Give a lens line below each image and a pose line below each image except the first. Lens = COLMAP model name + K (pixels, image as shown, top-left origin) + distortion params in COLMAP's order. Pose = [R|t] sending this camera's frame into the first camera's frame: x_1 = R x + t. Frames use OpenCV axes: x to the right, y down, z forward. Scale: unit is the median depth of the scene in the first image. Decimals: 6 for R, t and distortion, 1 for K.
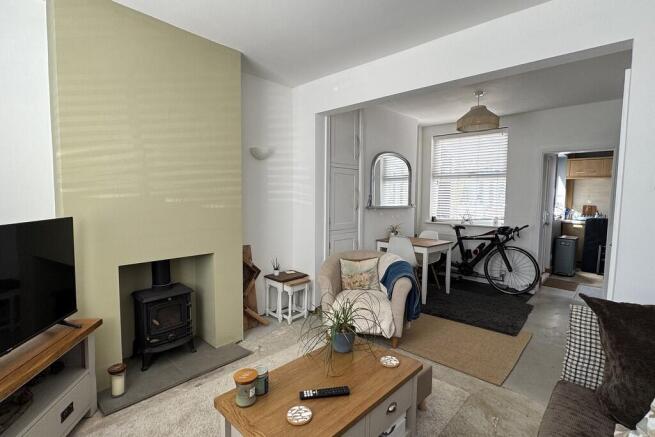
lens RADIAL K [[314.2, 0, 330.4], [0, 314.2, 218.9], [0, 0, 1]] dist [-0.001699, 0.000174]
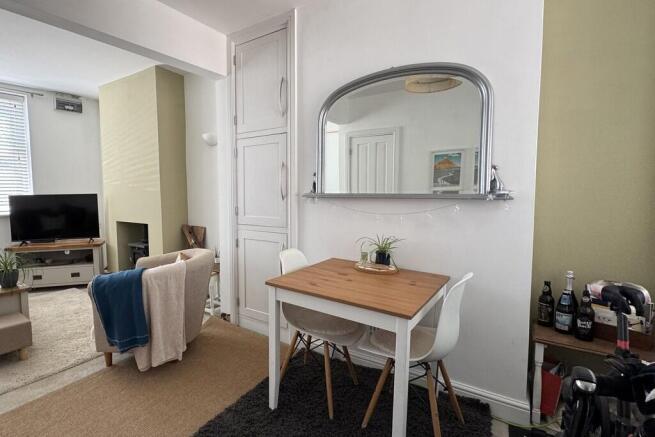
lens RADIAL K [[328.0, 0, 294.8], [0, 328.0, 210.0], [0, 0, 1]] dist [-0.001035, -0.000089]
pose [[0.122828, 0.066853, -0.990174, 0.850805], [-0.053628, 0.996718, 0.060643, -0.054909], [0.990978, 0.045653, 0.126010, 1.093968]]
